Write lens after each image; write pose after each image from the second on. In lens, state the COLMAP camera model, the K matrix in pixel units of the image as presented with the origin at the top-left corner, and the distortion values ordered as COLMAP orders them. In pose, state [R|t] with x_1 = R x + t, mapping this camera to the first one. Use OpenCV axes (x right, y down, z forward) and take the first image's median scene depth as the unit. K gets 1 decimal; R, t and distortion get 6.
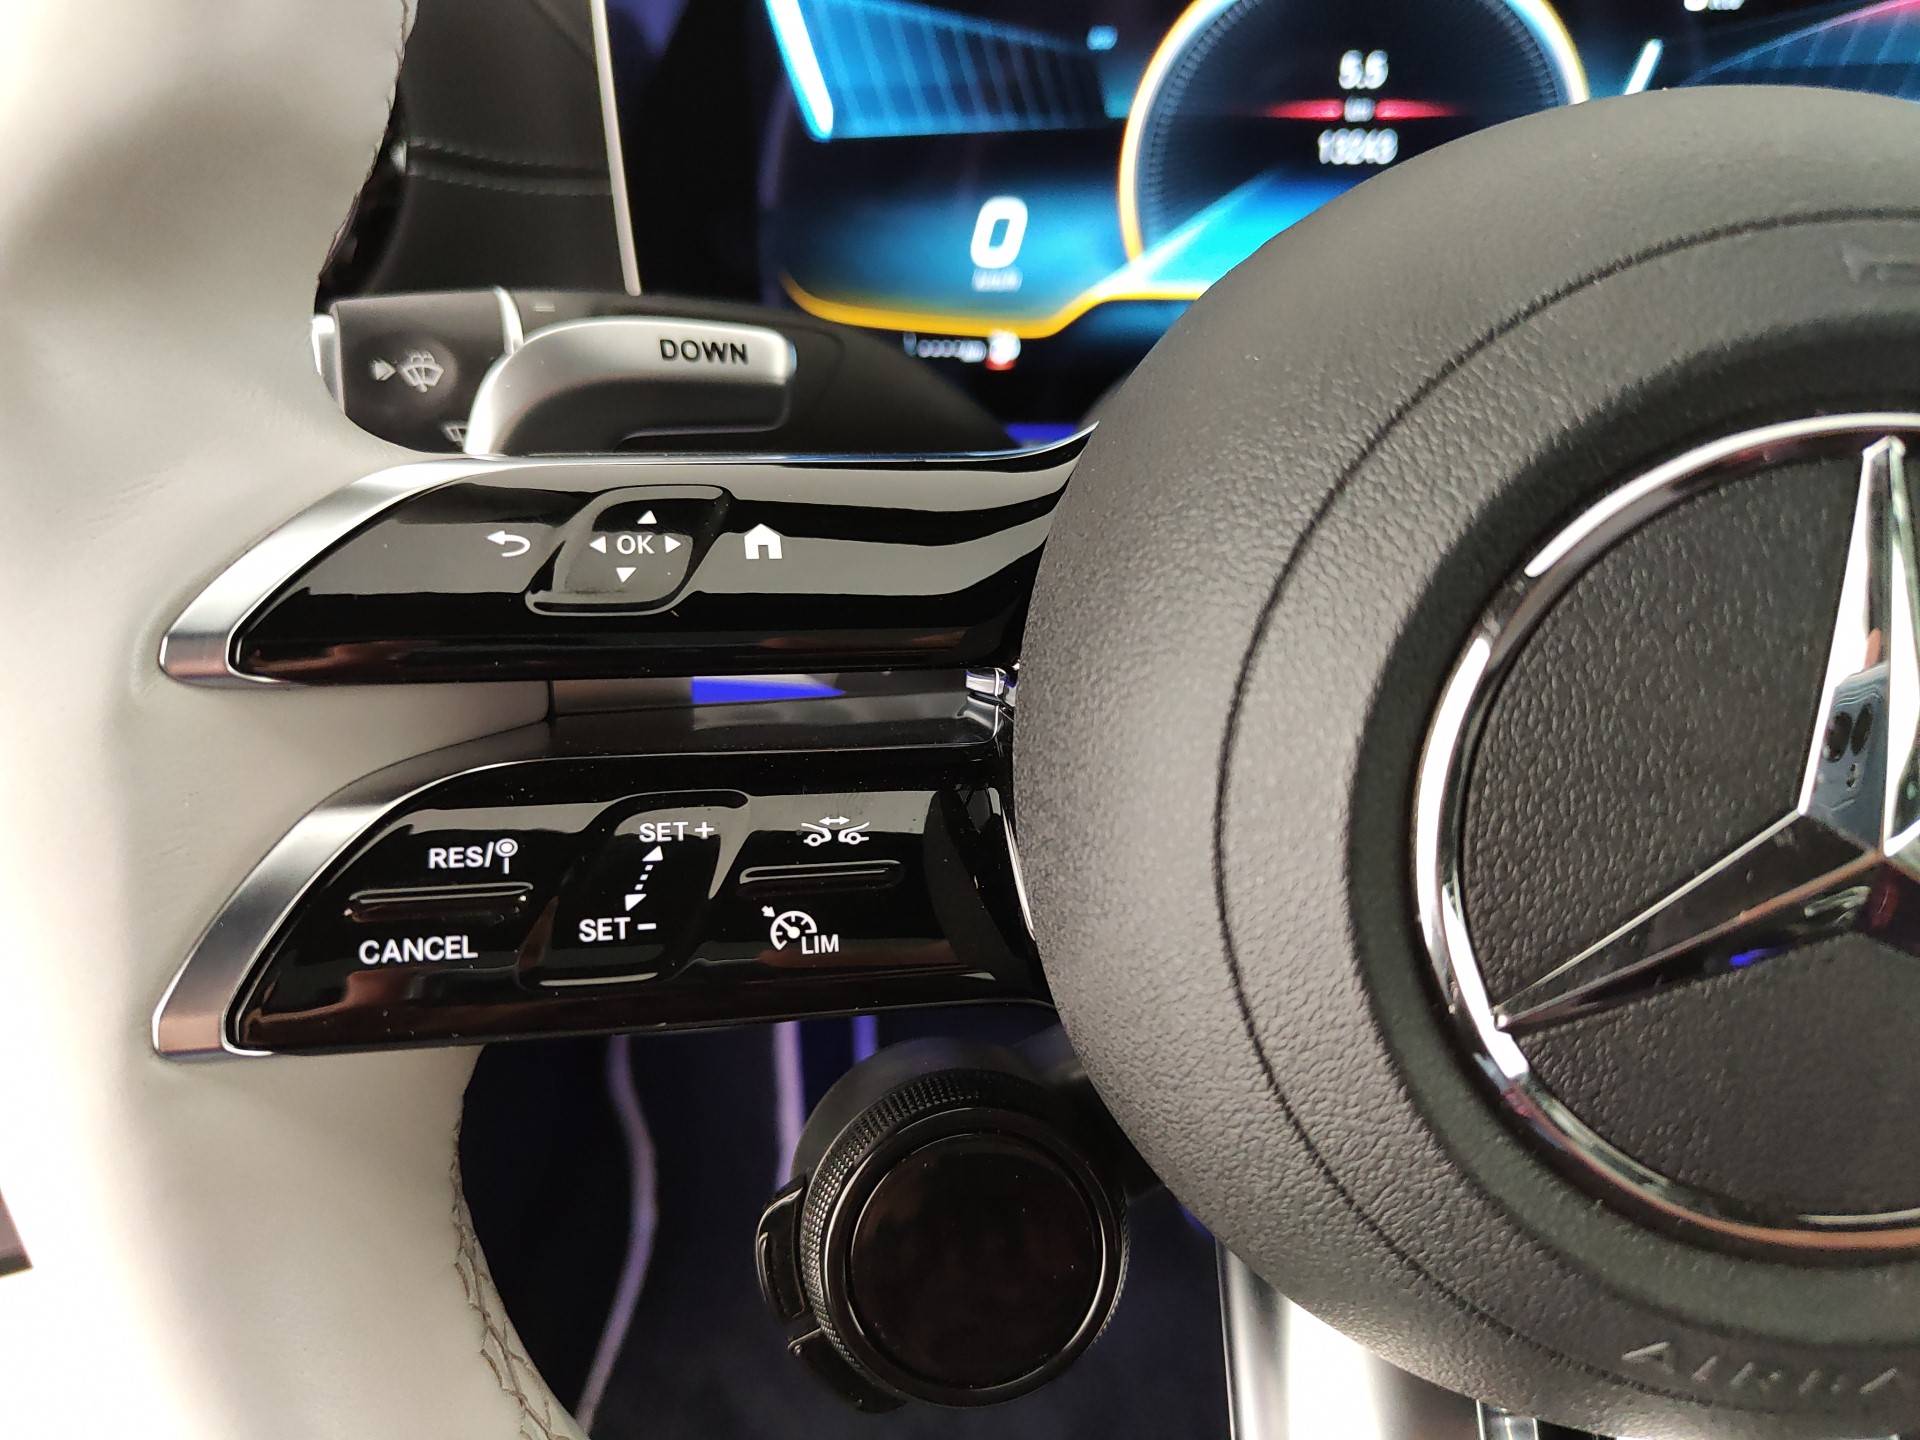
lens RADIAL K [[1352.4, 0, 932.3], [0, 1352.4, 728.3], [0, 0, 1]] dist [0.027514, -0.106020]
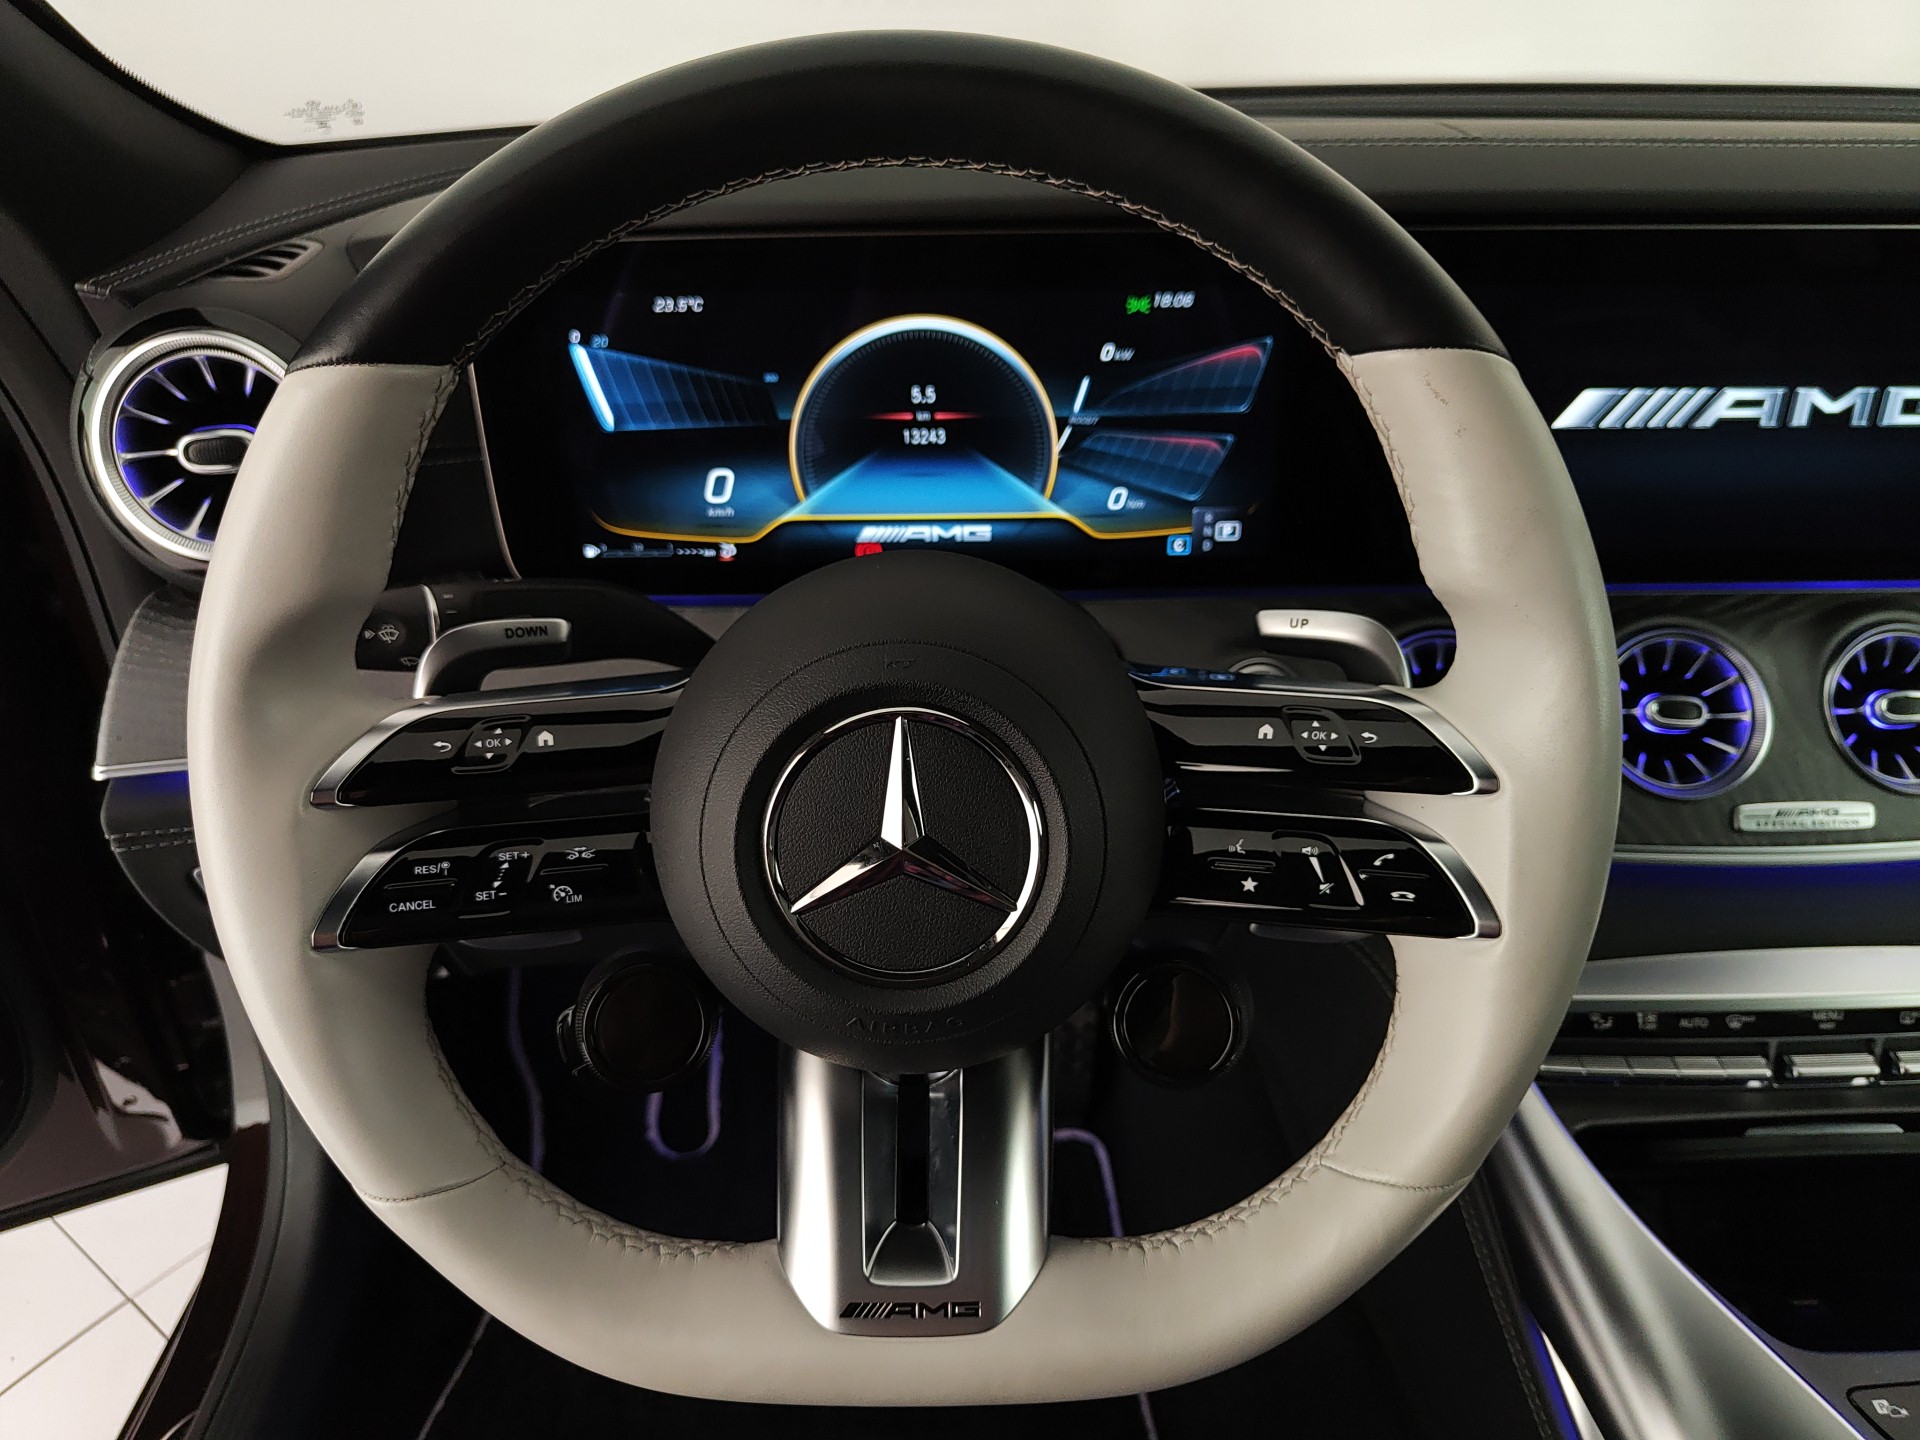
lens RADIAL K [[1352.4, 0, 932.3], [0, 1352.4, 728.3], [0, 0, 1]] dist [0.027514, -0.106020]
pose [[0.996916, -0.032126, 0.071603, 0.394304], [0.031934, 0.999483, 0.003814, -0.138661], [-0.071689, -0.001515, 0.997426, -1.491980]]
